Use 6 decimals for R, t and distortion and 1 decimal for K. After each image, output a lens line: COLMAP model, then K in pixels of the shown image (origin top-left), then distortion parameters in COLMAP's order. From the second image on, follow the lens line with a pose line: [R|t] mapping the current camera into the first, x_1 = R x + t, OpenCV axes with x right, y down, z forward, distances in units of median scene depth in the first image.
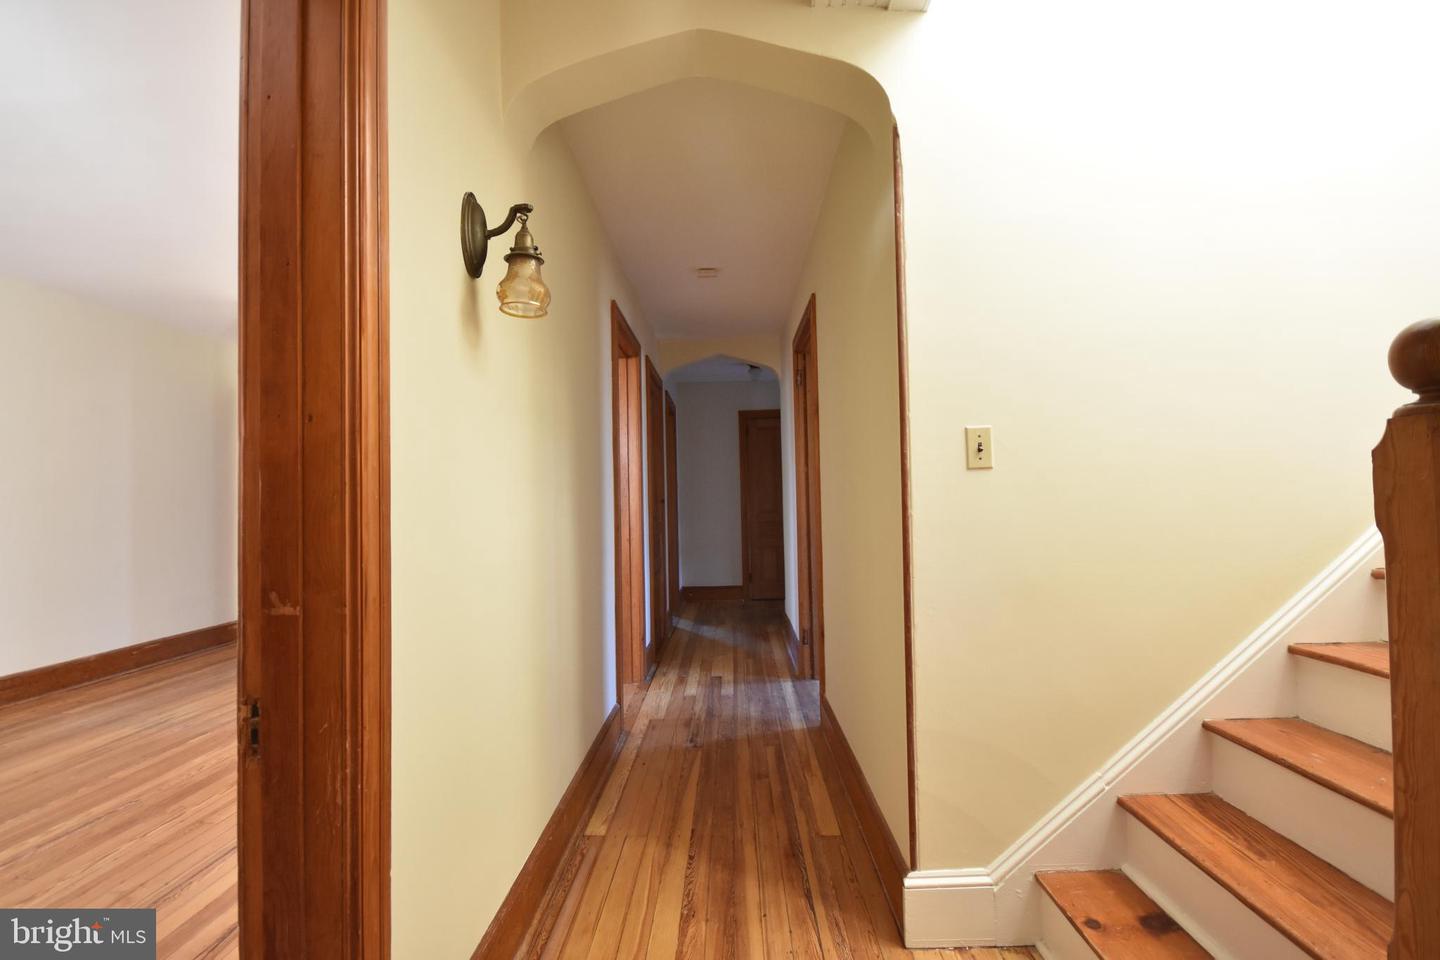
lens RADIAL K [[631.3, 0, 720.8], [0, 631.3, 486.0], [0, 0, 1]] dist [0.001999, -0.004742]
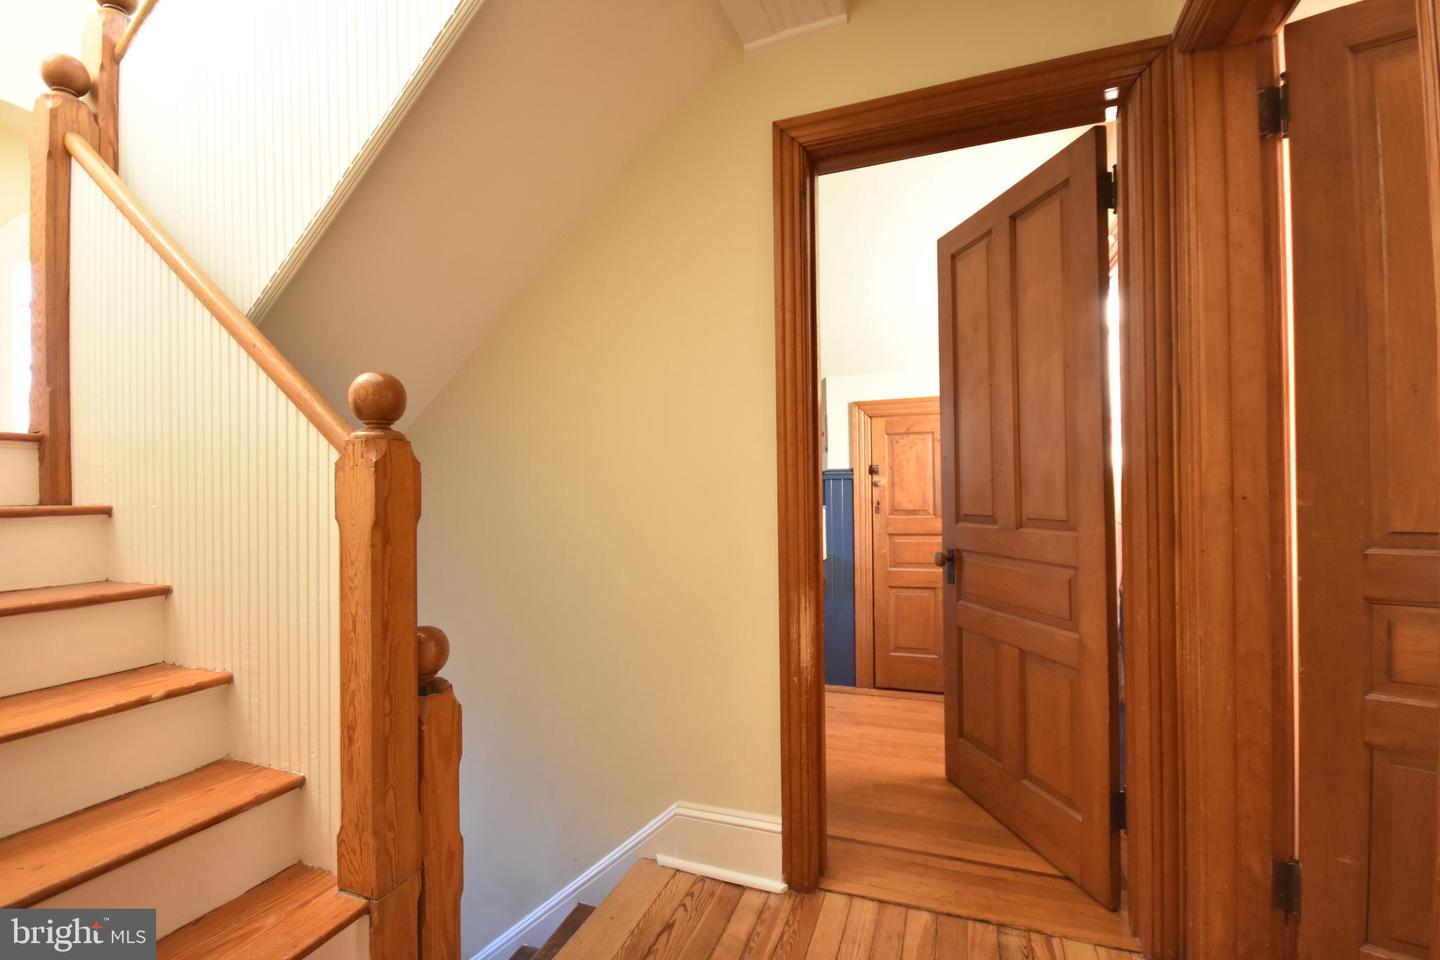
lens RADIAL K [[623.5, 0, 718.8], [0, 623.5, 484.4], [0, 0, 1]] dist [0.002322, -0.009490]
pose [[-0.943272, 0.033240, 0.330353, -0.025134], [0.022066, 0.999052, -0.037516, 0.030481], [-0.331287, -0.028098, -0.943112, 1.135649]]
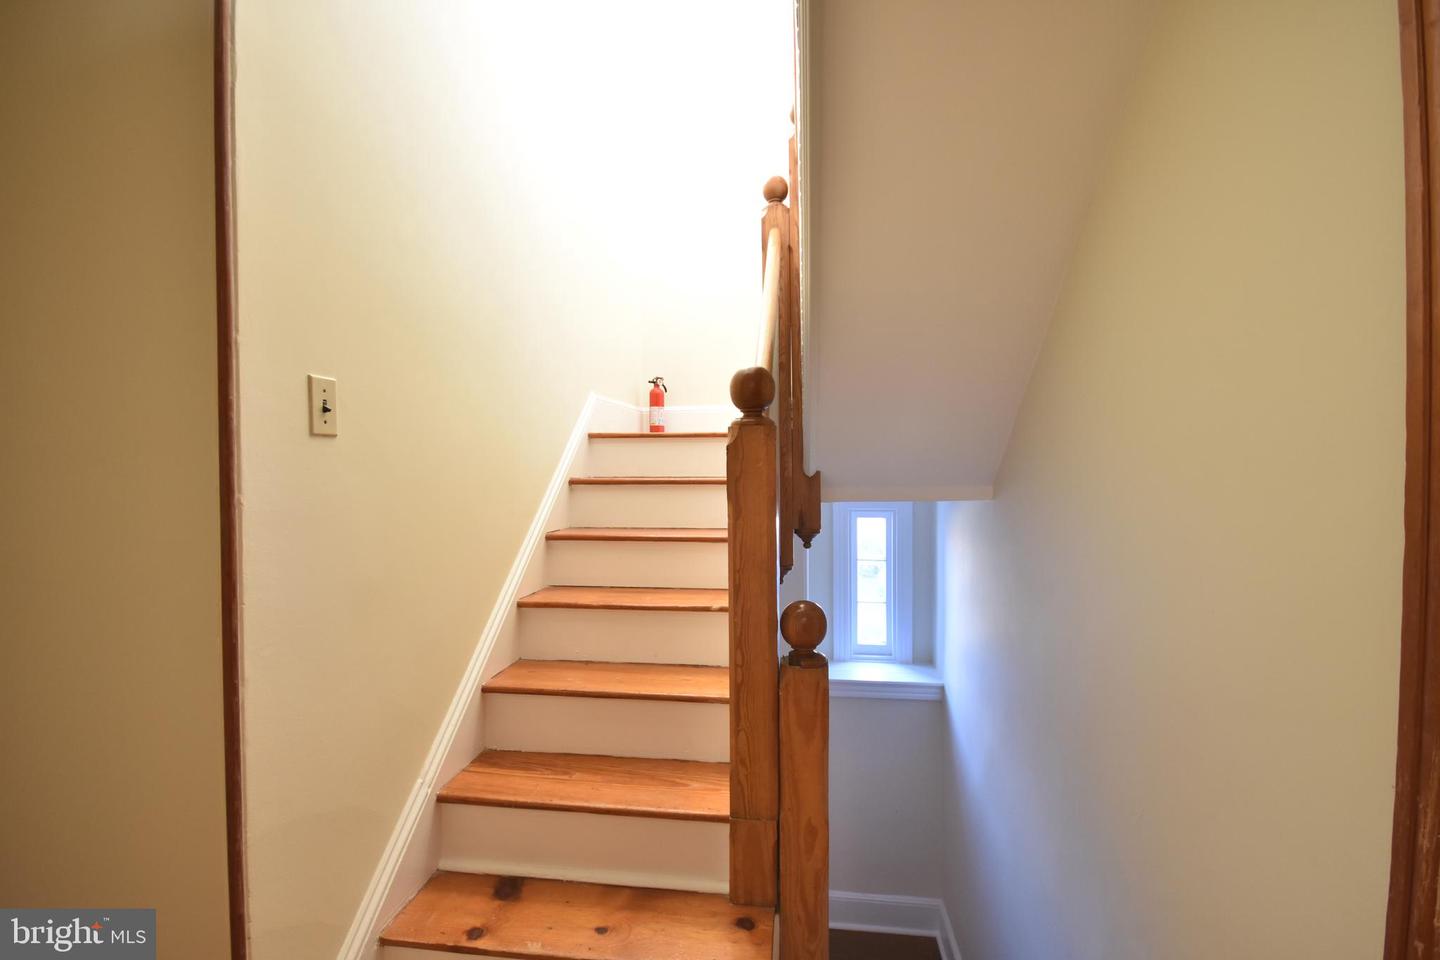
lens RADIAL K [[631.3, 0, 720.8], [0, 631.3, 486.0], [0, 0, 1]] dist [0.001999, -0.004742]
pose [[0.116260, -0.003348, 0.993213, -0.263034], [-0.021792, 0.999745, 0.005921, 0.016375], [-0.992980, -0.022332, 0.116157, 0.486391]]
